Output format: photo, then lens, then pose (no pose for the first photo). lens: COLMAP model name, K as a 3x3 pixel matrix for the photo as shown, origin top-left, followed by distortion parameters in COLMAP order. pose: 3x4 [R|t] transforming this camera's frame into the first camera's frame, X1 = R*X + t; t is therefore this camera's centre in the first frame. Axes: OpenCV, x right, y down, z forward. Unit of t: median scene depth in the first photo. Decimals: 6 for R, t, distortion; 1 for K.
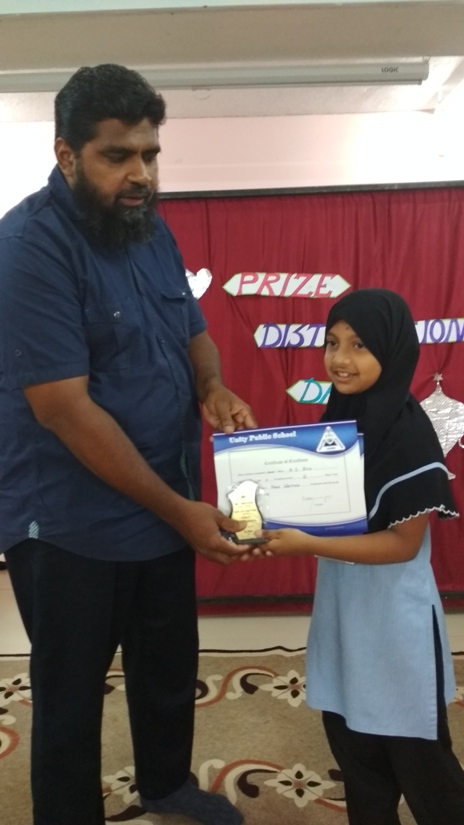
lens RADIAL K [[834.2, 0, 234.7], [0, 834.2, 429.4], [0, 0, 1]] dist [0.052949, 0.000000]
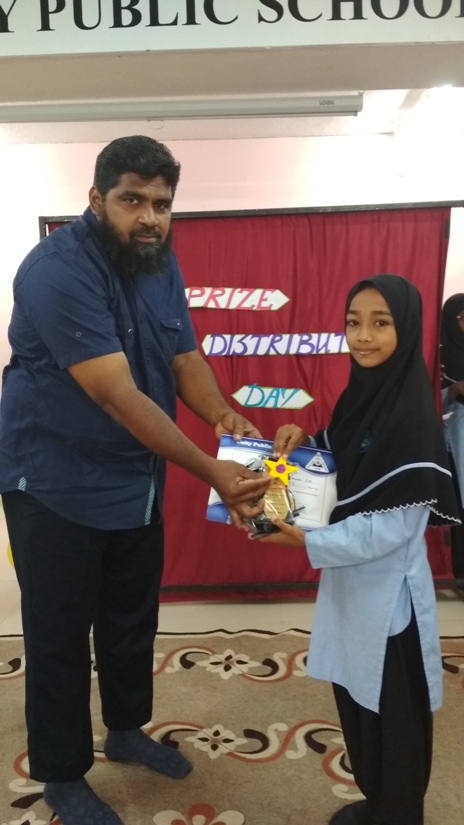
lens RADIAL K [[834.2, 0, 226.6], [0, 834.2, 431.1], [0, 0, 1]] dist [0.052949, 0.000000]
pose [[0.999727, 0.002559, -0.023241, 0.082104], [-0.002752, 0.999962, -0.008288, 0.009718], [0.023219, 0.008350, 0.999696, -0.092922]]
